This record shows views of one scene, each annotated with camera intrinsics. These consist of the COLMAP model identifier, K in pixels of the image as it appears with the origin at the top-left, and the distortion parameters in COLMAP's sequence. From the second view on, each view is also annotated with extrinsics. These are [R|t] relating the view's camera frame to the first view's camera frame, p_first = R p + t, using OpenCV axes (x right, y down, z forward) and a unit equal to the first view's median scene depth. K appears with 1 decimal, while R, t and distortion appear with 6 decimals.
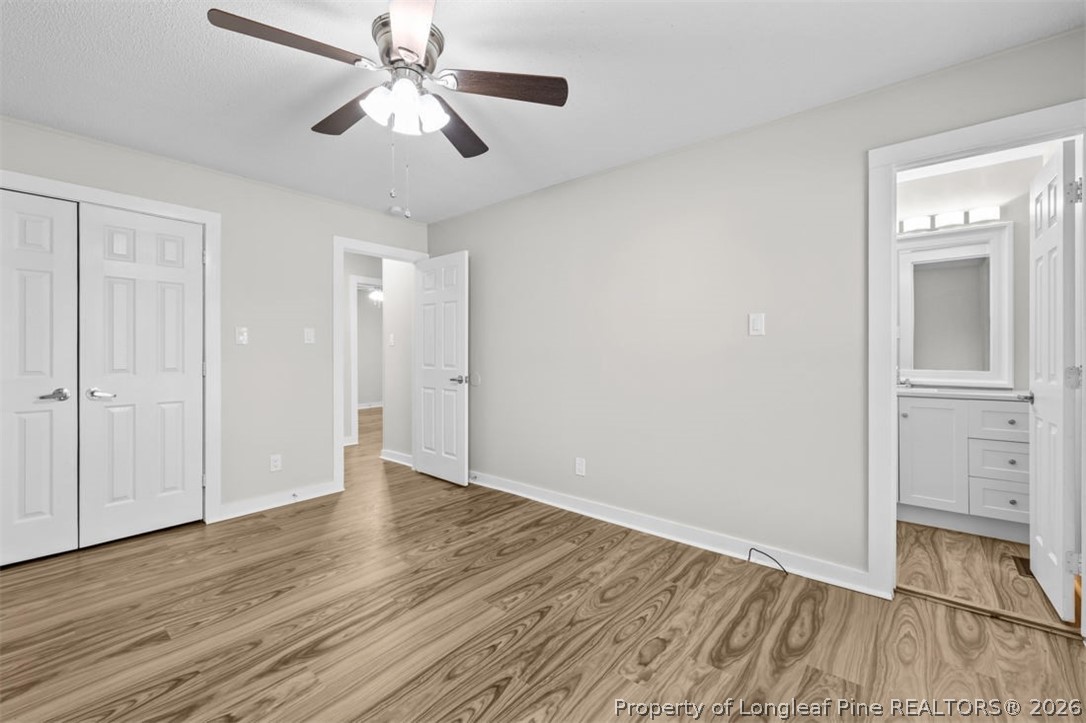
lens RADIAL K [[453.9, 0, 536.3], [0, 453.9, 356.3], [0, 0, 1]] dist [-0.000926, -0.000088]
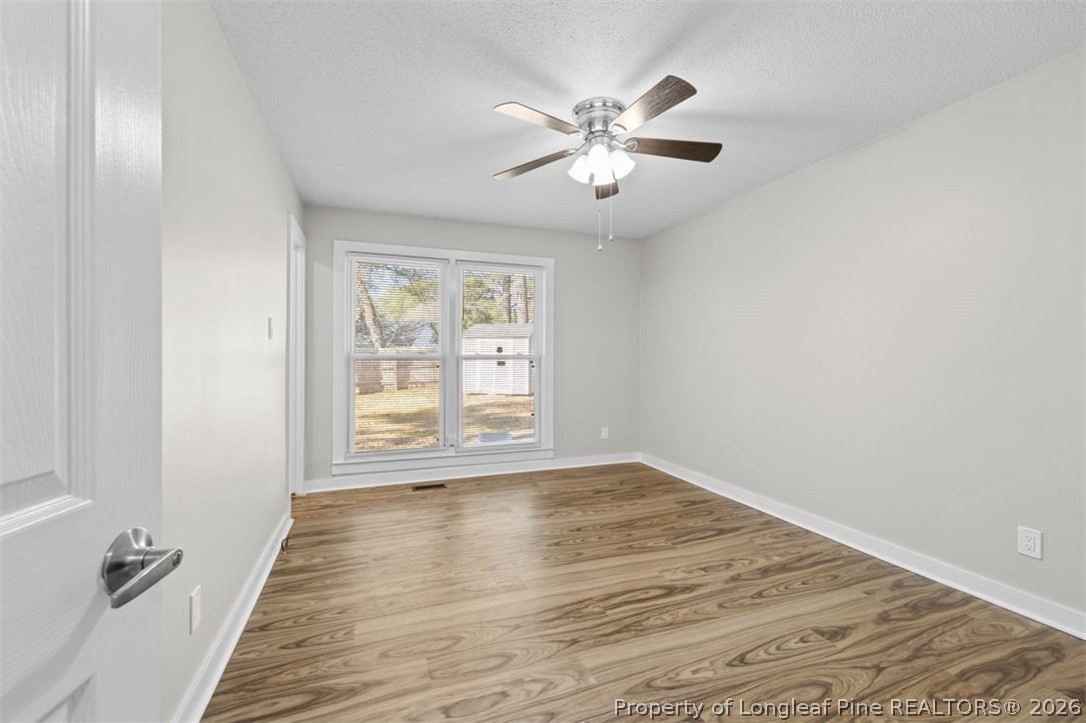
lens RADIAL K [[453.9, 0, 536.3], [0, 453.9, 356.3], [0, 0, 1]] dist [-0.000926, -0.000088]
pose [[-0.868761, -0.002143, 0.495227, -0.692038], [0.001585, 0.999973, 0.007107, -0.017636], [-0.495229, 0.006959, -0.868735, 1.992762]]
